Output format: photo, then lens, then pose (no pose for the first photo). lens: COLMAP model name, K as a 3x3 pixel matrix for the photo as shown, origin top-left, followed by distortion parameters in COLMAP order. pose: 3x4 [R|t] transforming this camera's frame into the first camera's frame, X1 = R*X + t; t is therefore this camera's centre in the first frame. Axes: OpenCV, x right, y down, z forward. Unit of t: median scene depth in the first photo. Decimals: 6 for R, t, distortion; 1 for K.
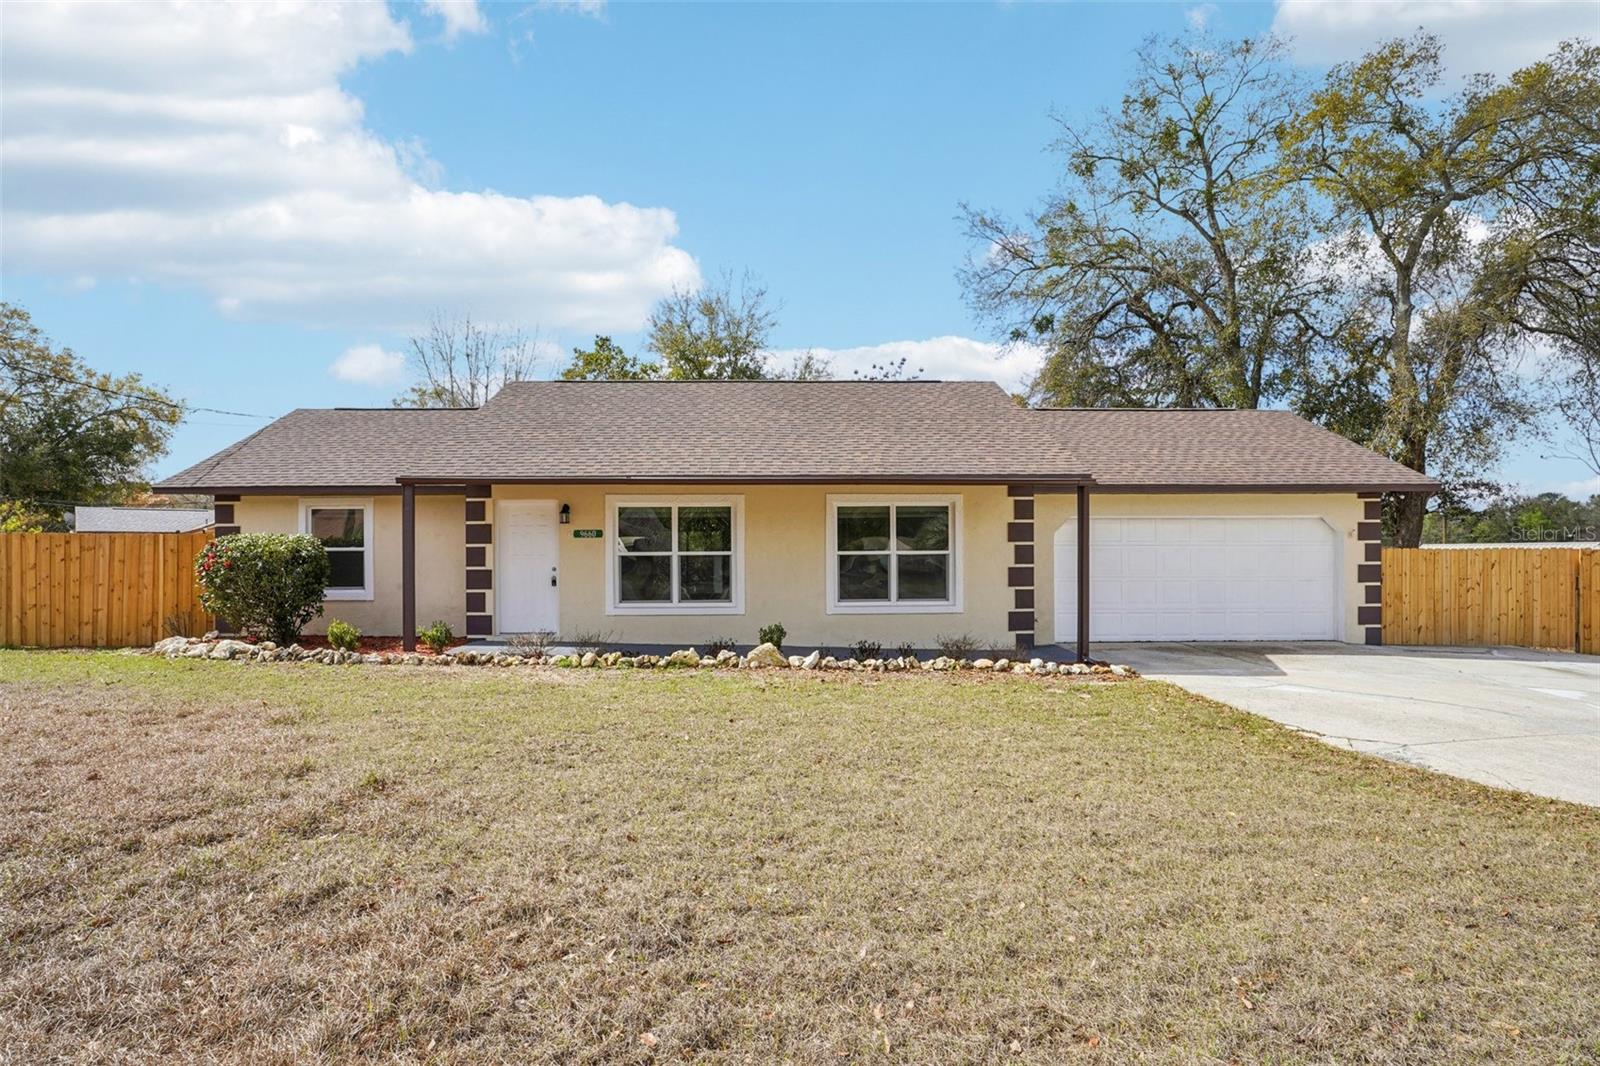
lens RADIAL K [[1021.1, 0, 795.6], [0, 1021.1, 549.9], [0, 0, 1]] dist [-0.011064, -0.001443]
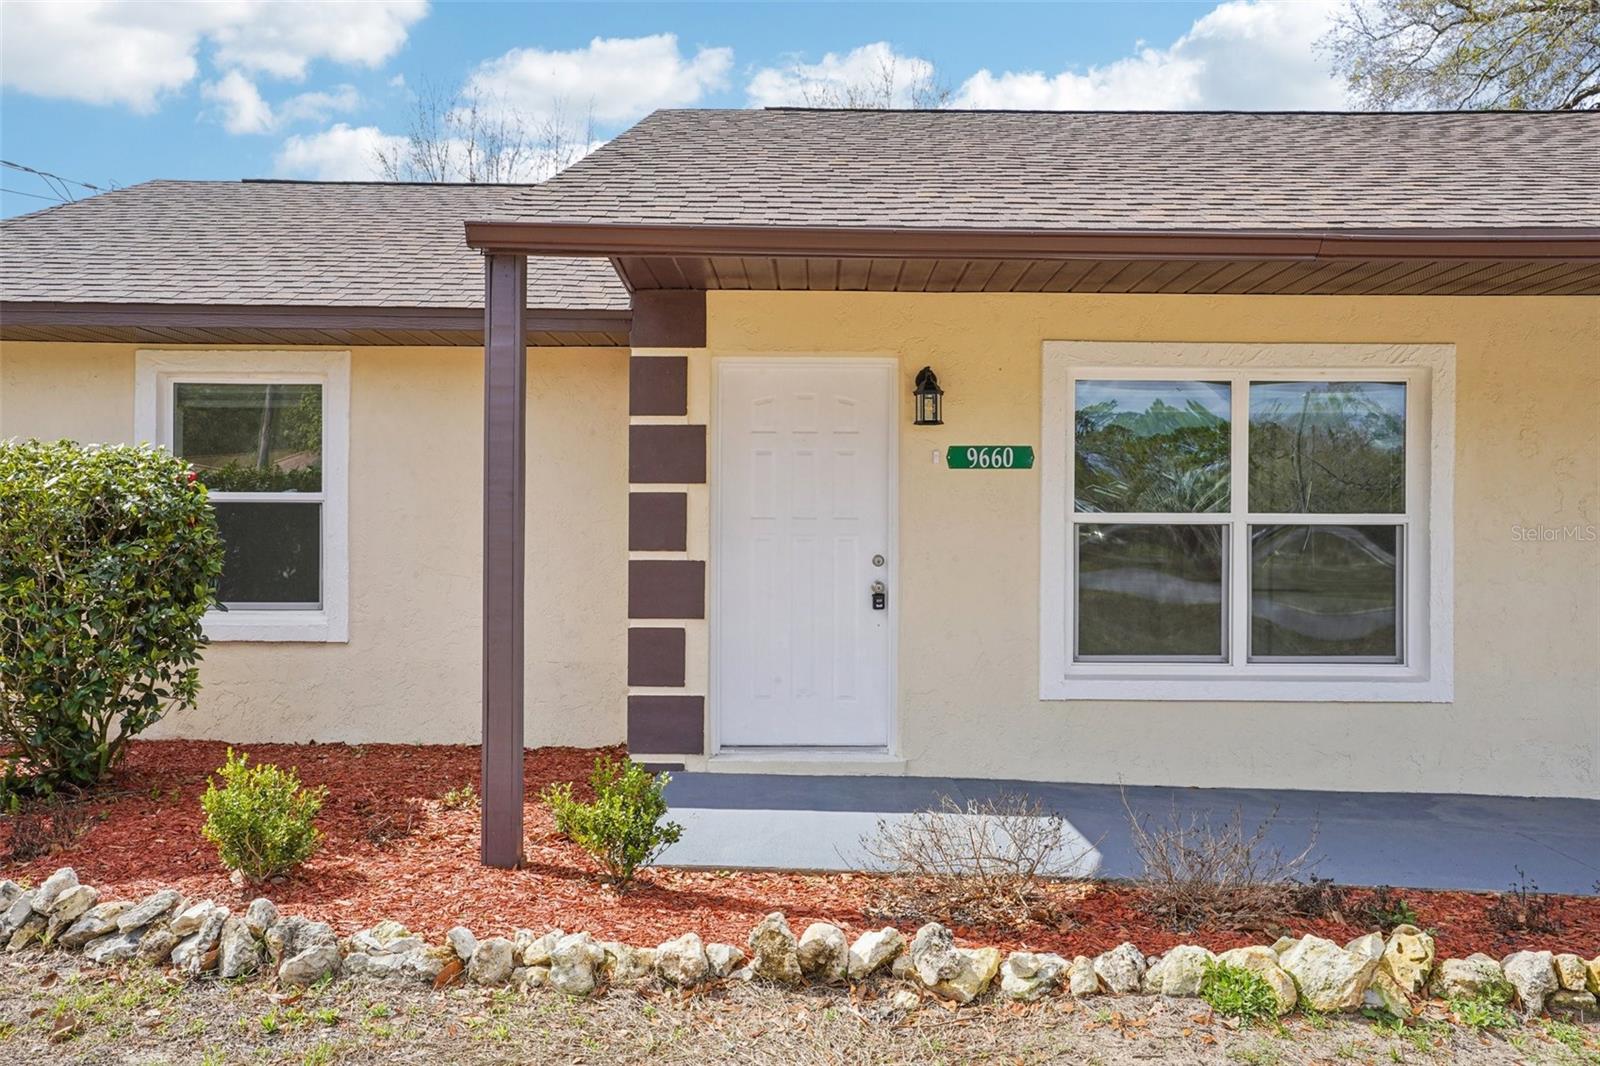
lens RADIAL K [[1246.0, 0, 805.0], [0, 1246.0, 521.0], [0, 0, 1]] dist [0.011513, 0.009433]
pose [[0.999928, 0.010238, -0.006294, -0.262236], [-0.010217, 0.999942, 0.003277, 0.004610], [0.006327, -0.003212, 0.999975, 0.587824]]
